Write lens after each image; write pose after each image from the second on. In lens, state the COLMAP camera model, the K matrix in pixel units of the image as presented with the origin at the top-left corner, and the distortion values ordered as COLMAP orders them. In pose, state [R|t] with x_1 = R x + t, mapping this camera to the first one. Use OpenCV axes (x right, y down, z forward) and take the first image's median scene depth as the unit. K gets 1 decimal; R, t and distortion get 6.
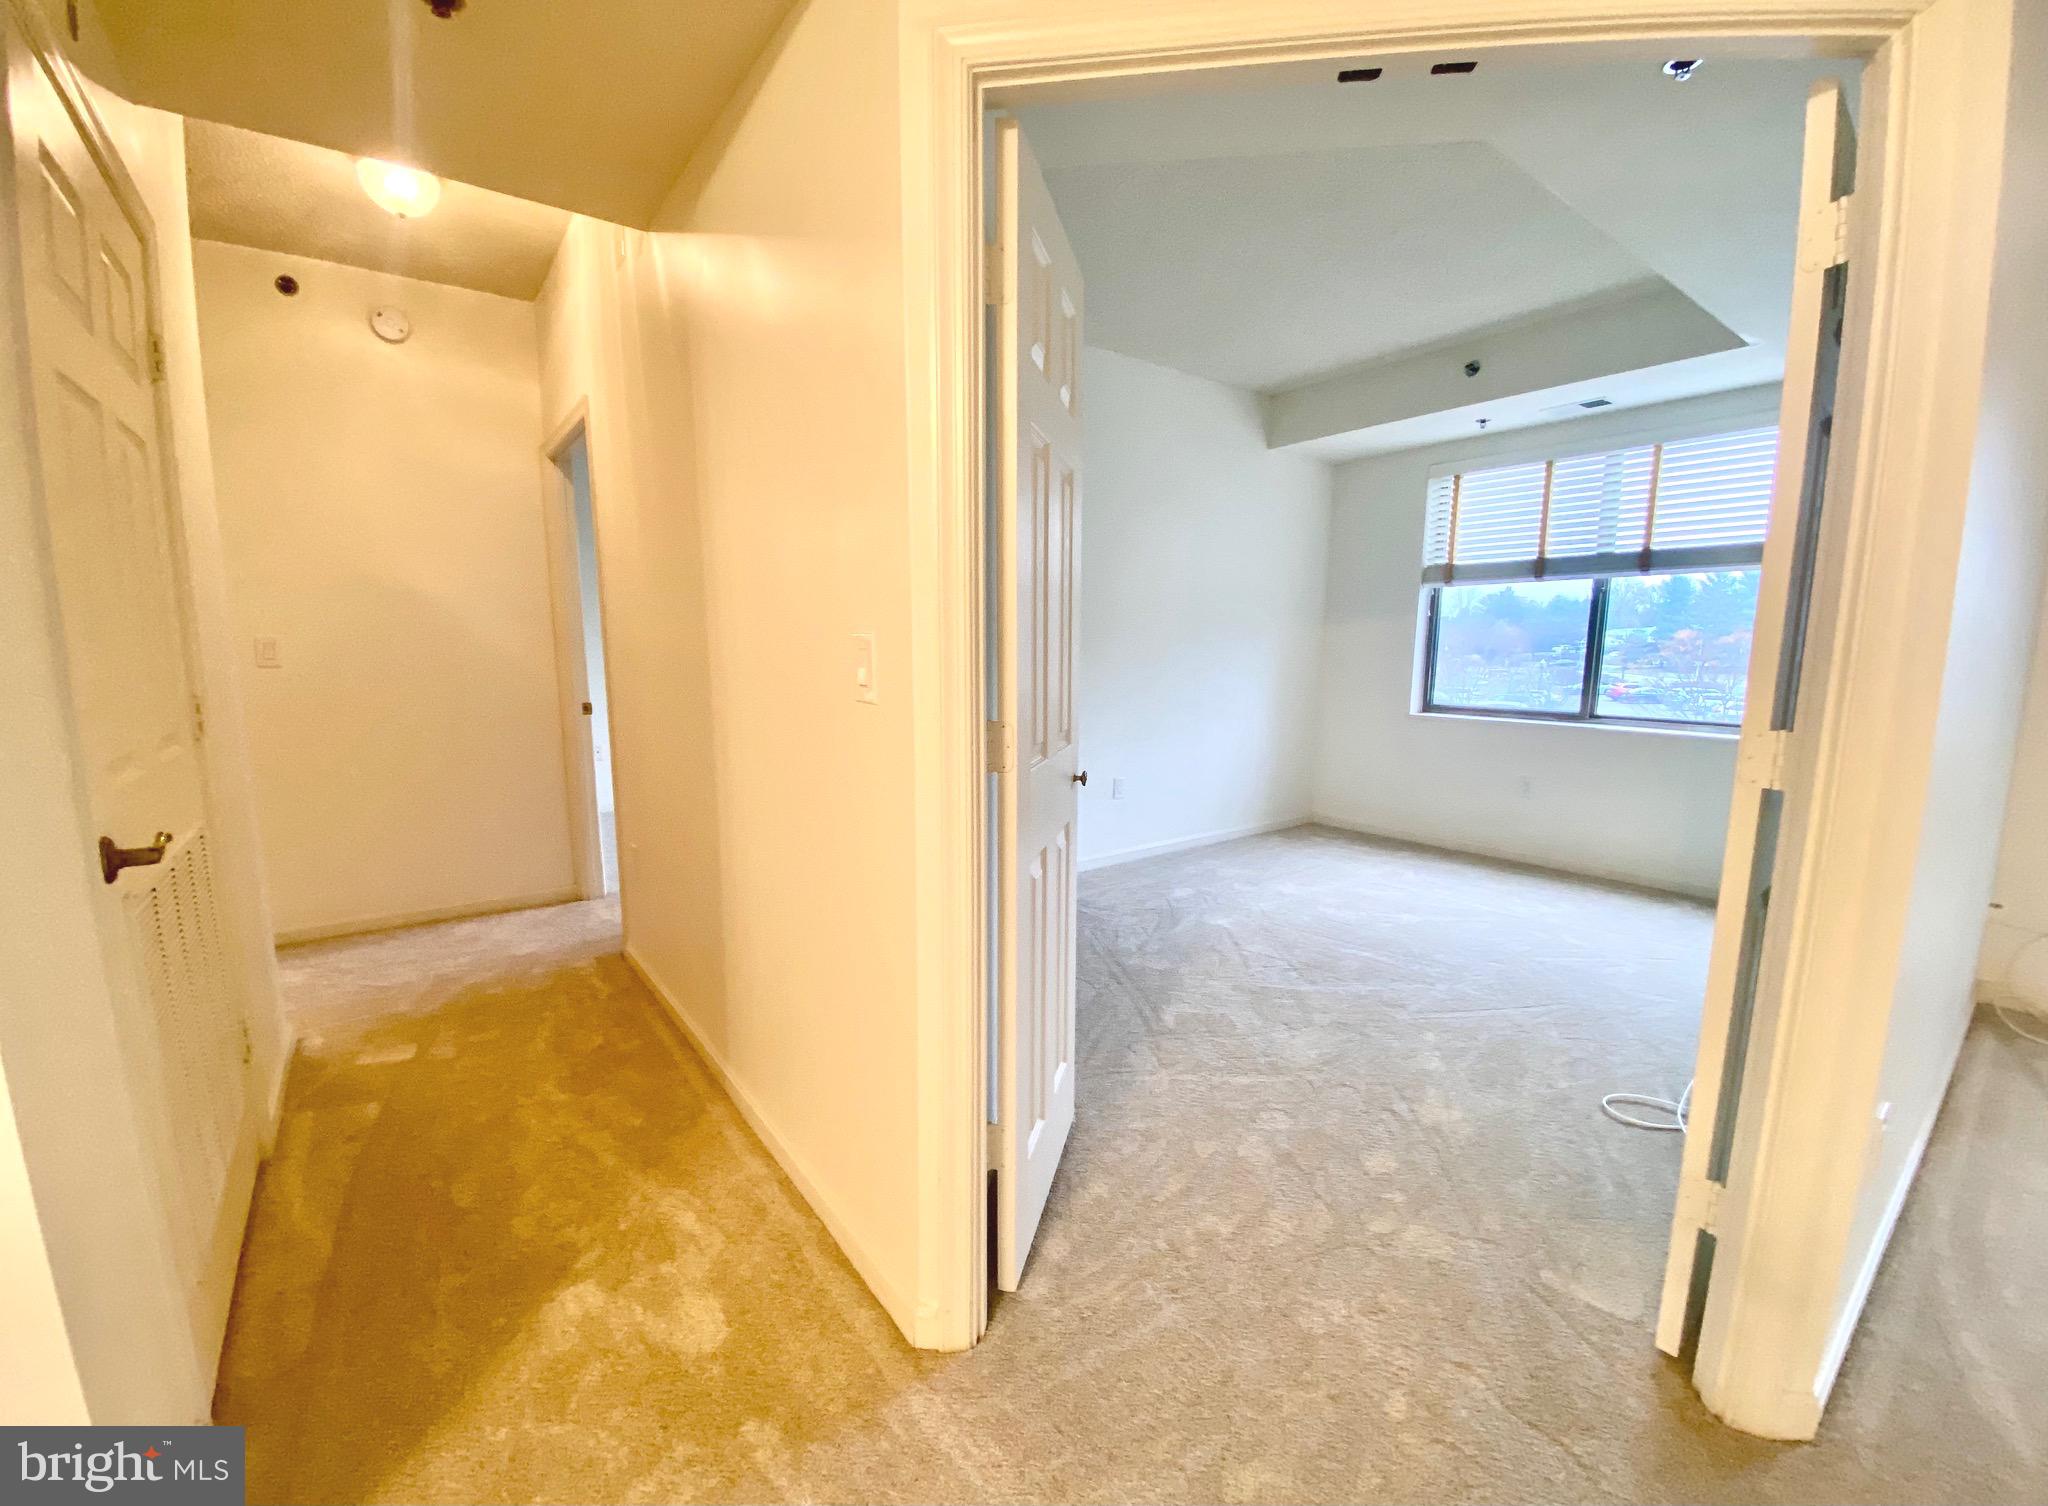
lens RADIAL K [[828.1, 0, 1024.0], [0, 828.1, 753.0], [0, 0, 1]] dist [-0.011455, -0.000108]
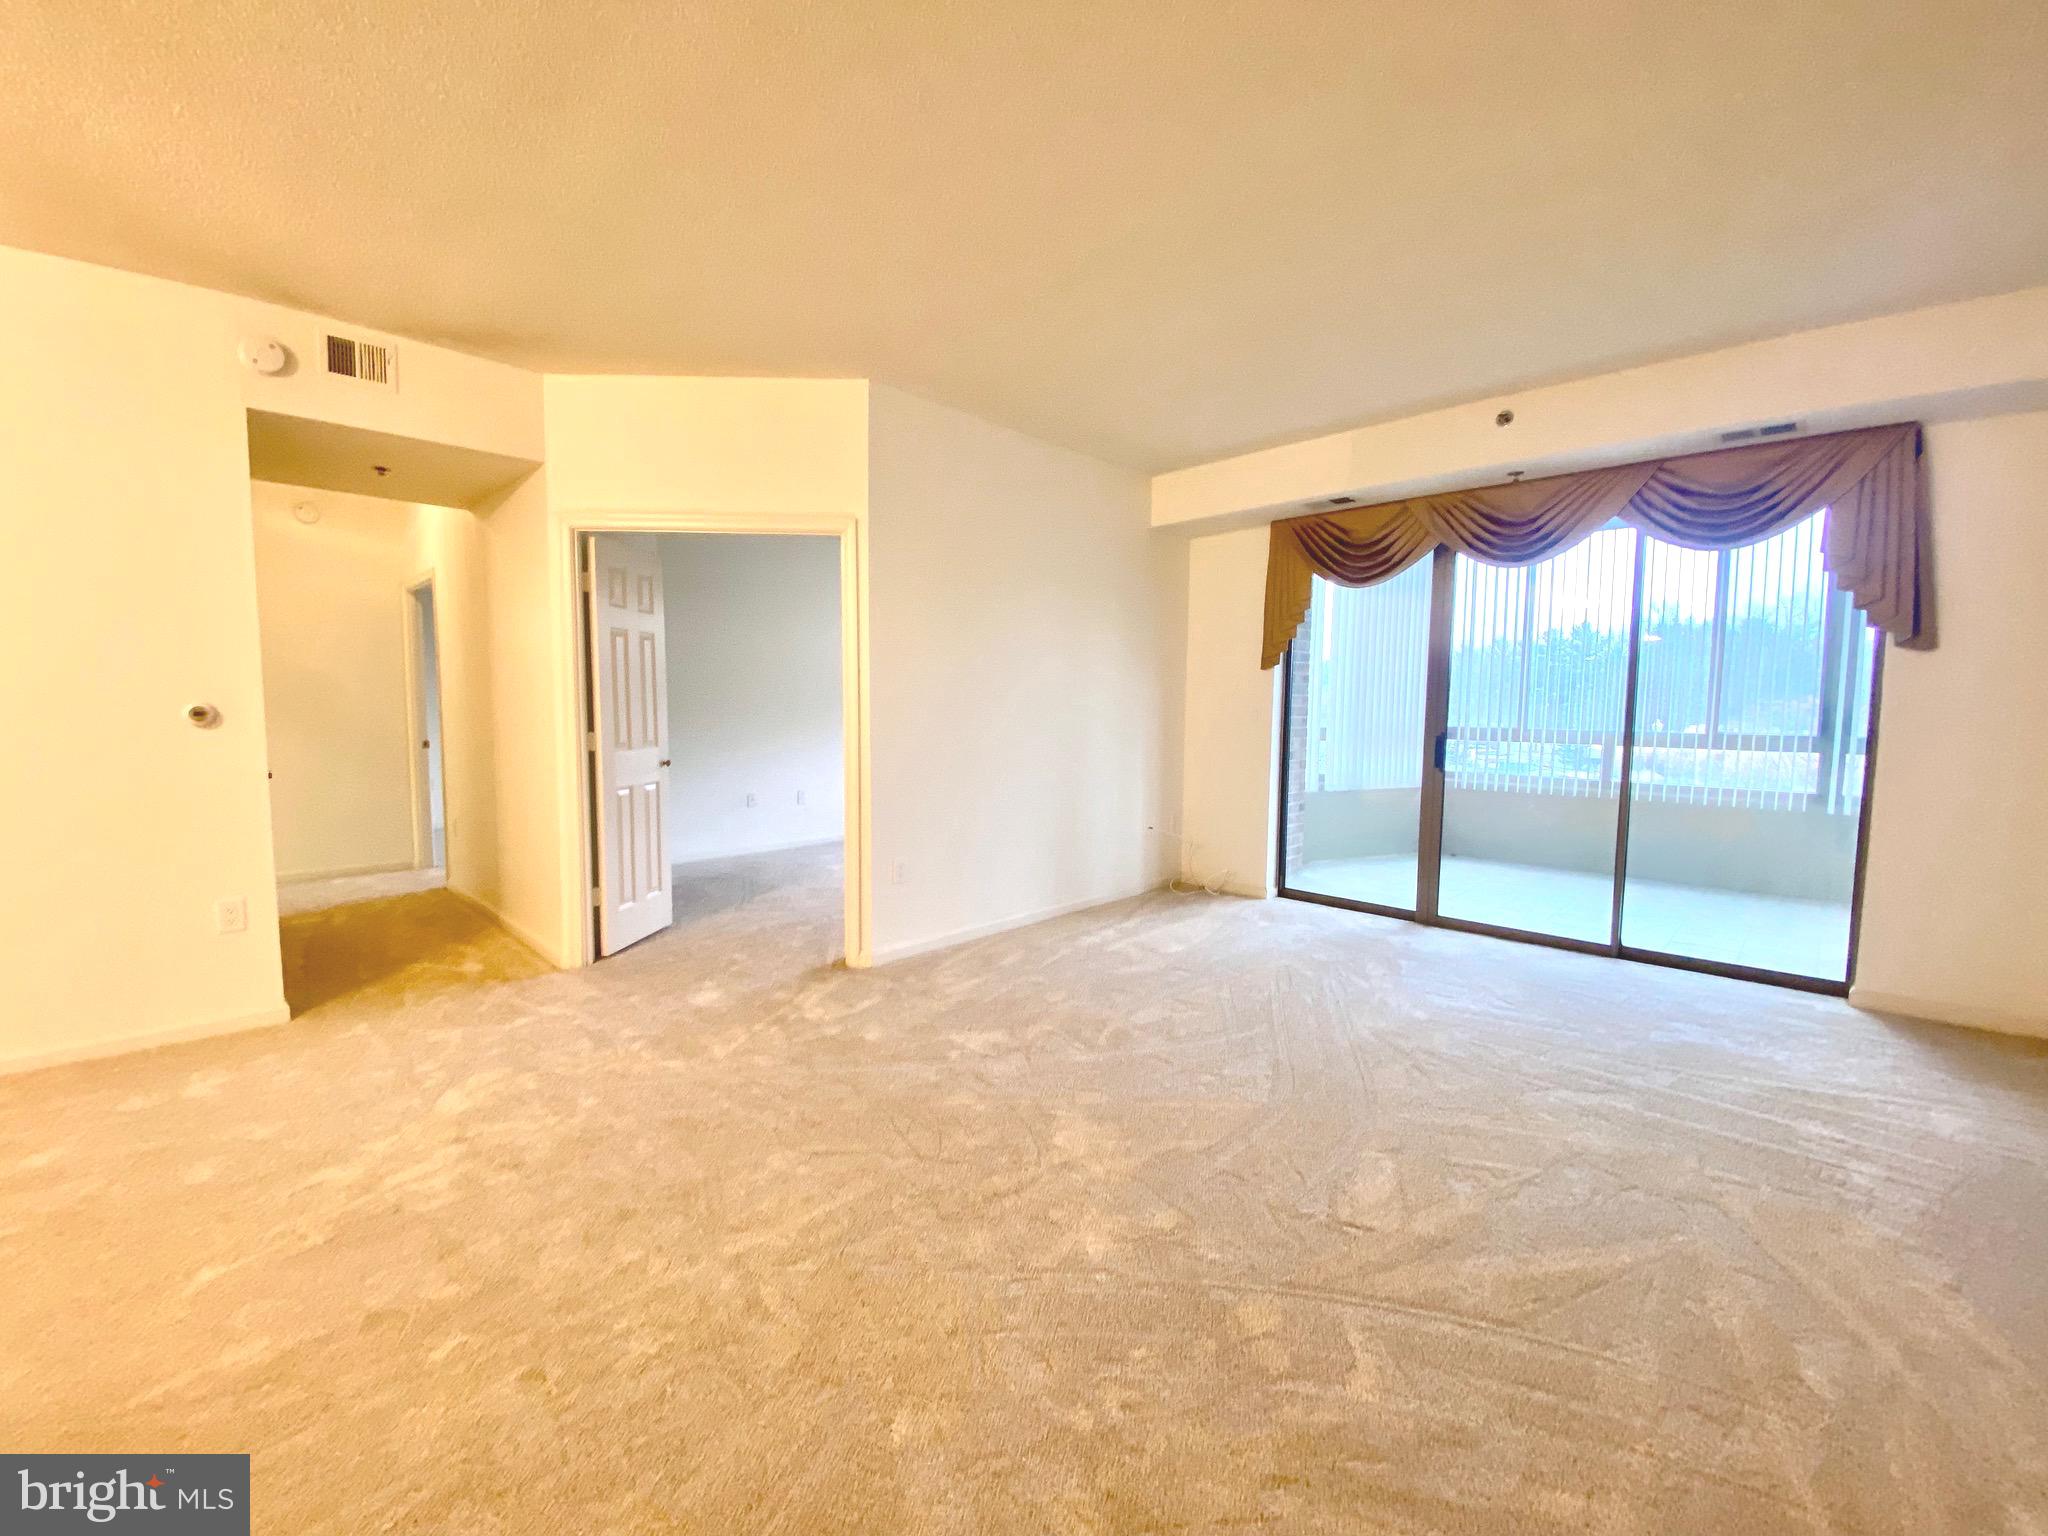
lens RADIAL K [[831.9, 0, 1018.4], [0, 831.9, 764.2], [0, 0, 1]] dist [0.020495, -0.020351]
pose [[0.989949, -0.002060, 0.141409, 0.750352], [0.012195, 0.997413, -0.070838, 0.224795], [-0.140897, 0.071851, 0.987414, -1.508986]]
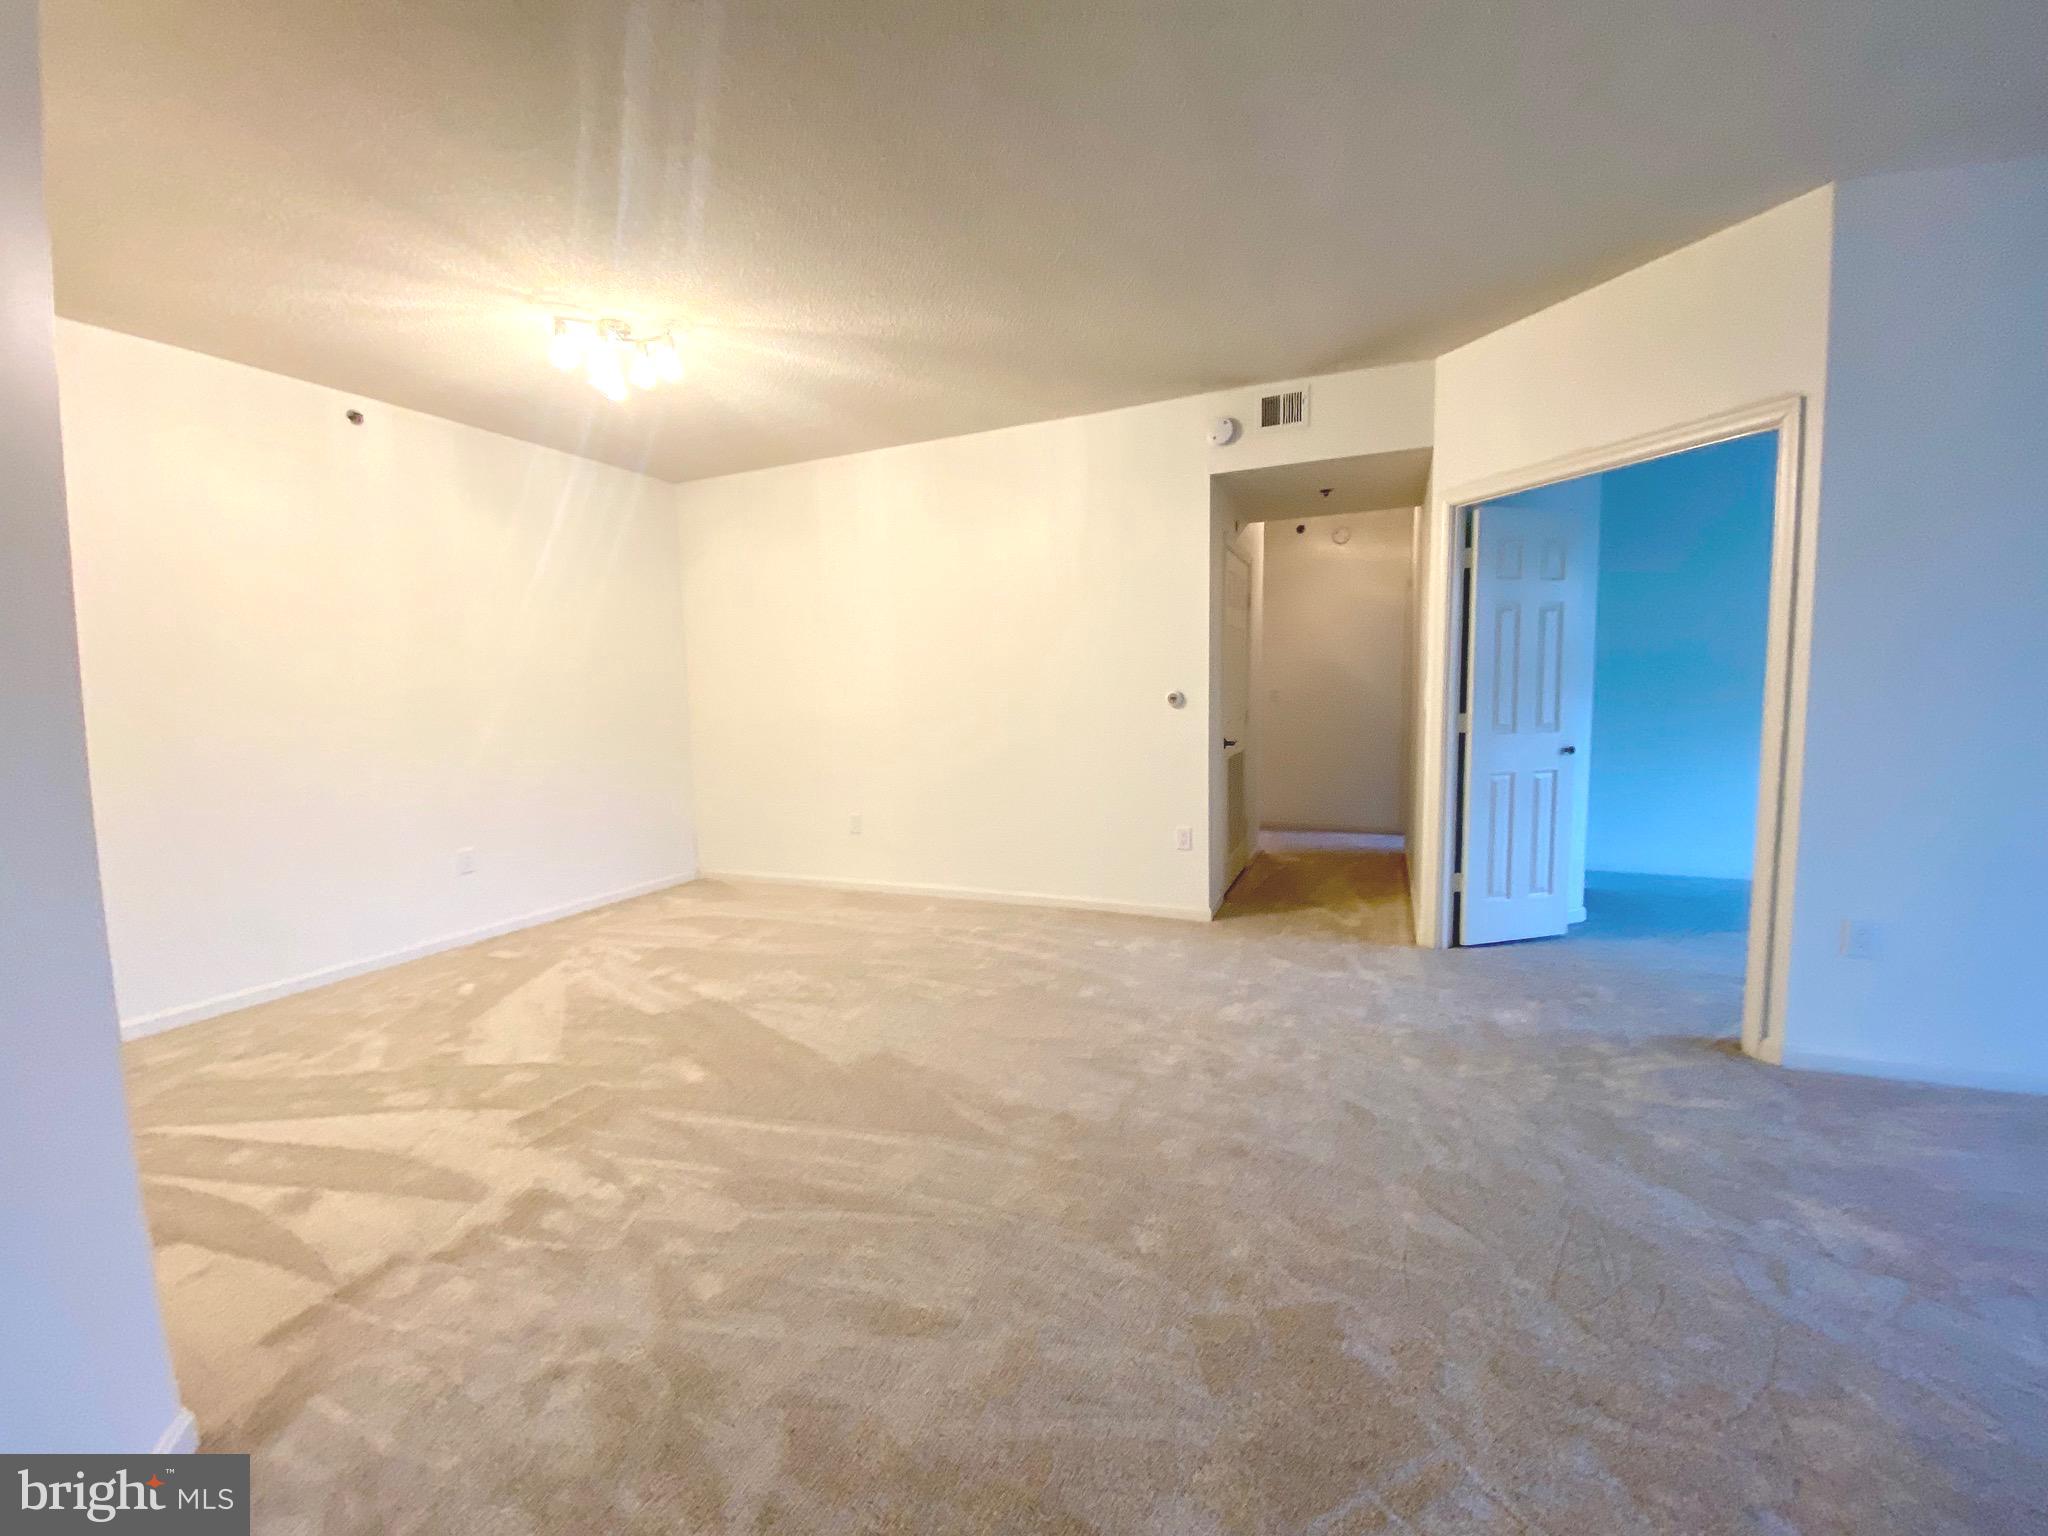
lens RADIAL K [[831.9, 0, 1018.4], [0, 831.9, 764.2], [0, 0, 1]] dist [0.020495, -0.020351]
pose [[0.484042, 0.069761, -0.872259, 1.263462], [-0.113265, 0.993426, 0.016598, 0.193694], [0.867683, 0.090762, 0.488762, -1.209349]]
